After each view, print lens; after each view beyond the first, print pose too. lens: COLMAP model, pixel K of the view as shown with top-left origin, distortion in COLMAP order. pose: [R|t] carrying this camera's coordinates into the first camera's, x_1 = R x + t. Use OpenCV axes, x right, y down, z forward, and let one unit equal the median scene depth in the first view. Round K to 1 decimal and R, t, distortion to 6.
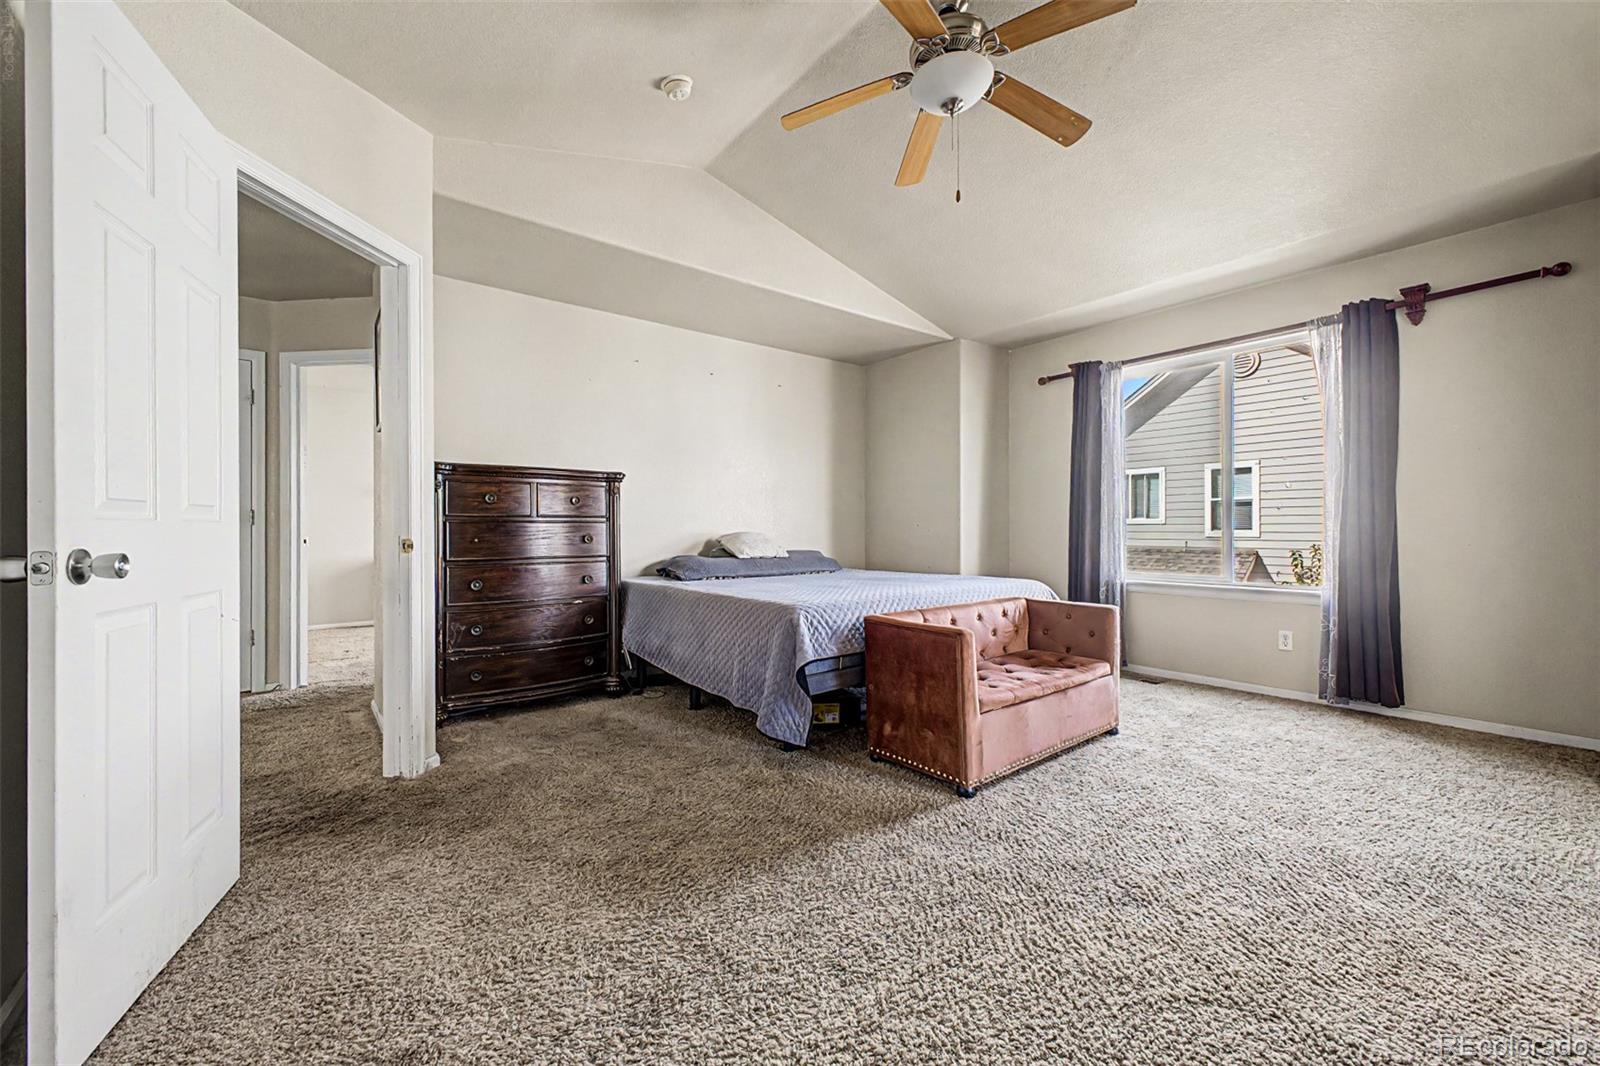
lens RADIAL K [[632.2, 0, 808.6], [0, 632.2, 529.4], [0, 0, 1]] dist [0.000842, 0.000102]
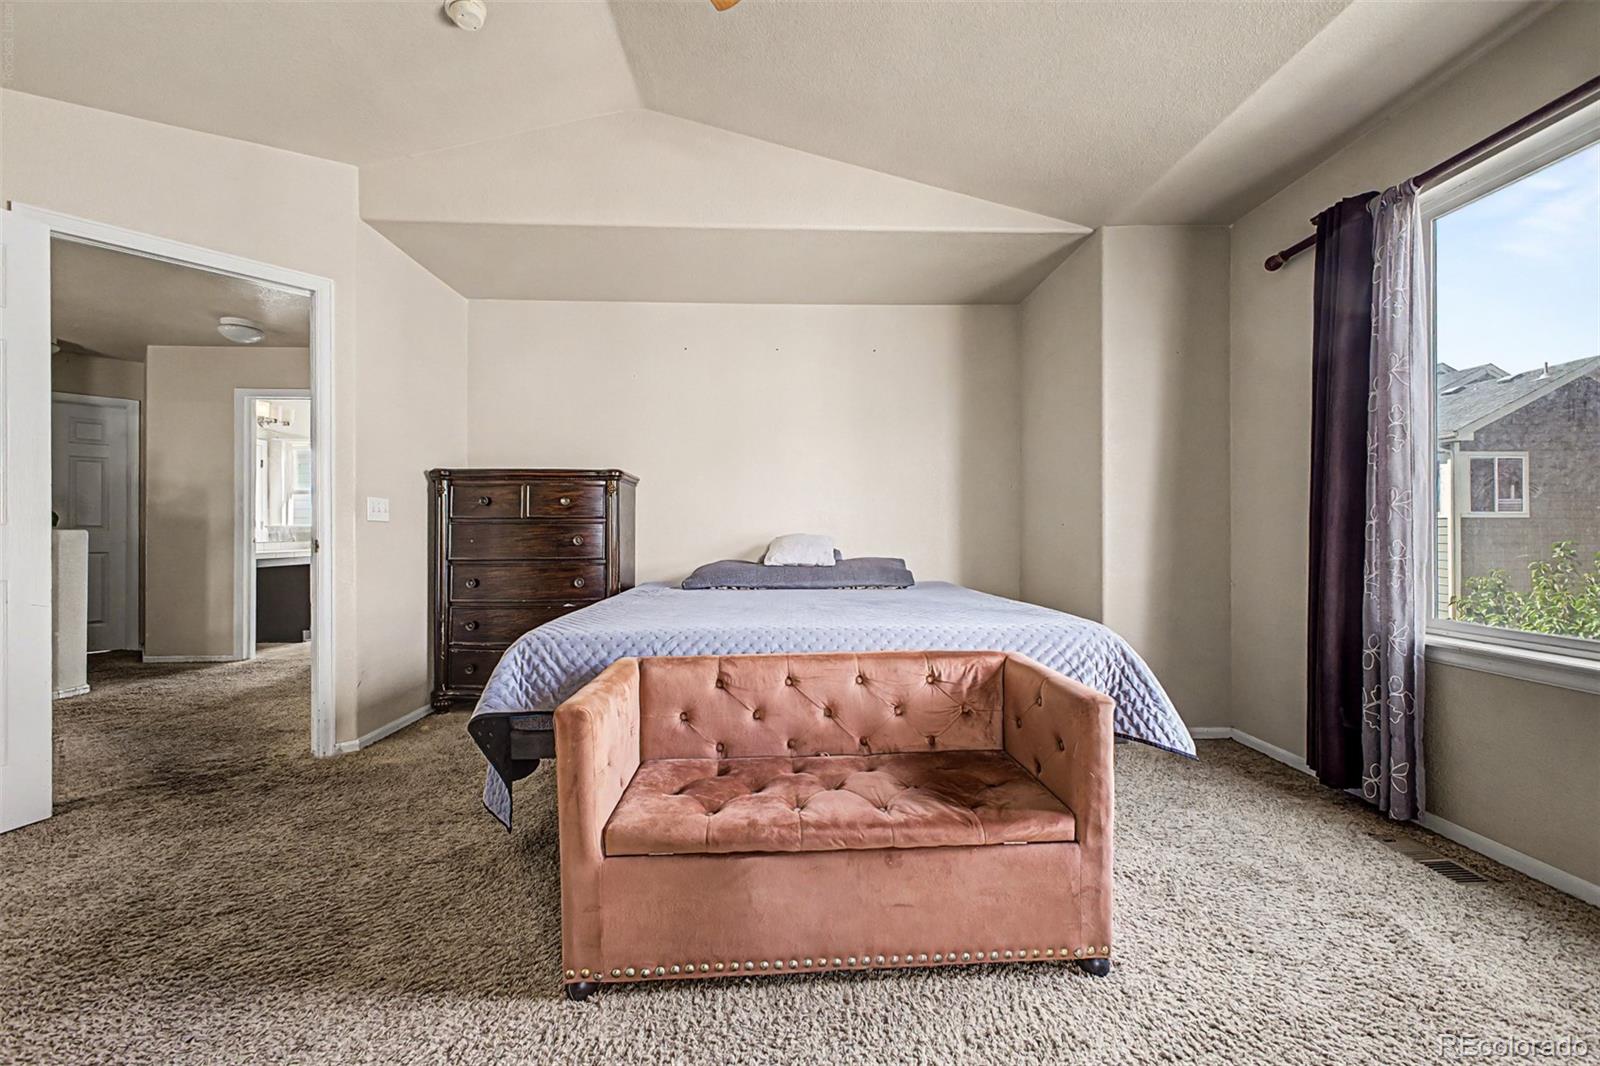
lens RADIAL K [[632.2, 0, 808.6], [0, 632.2, 529.4], [0, 0, 1]] dist [0.000842, 0.000102]
pose [[0.813122, -0.000859, -0.582092, 0.541385], [0.001518, 0.999999, 0.000645, -0.002196], [0.582091, -0.001408, 0.813122, 0.464673]]
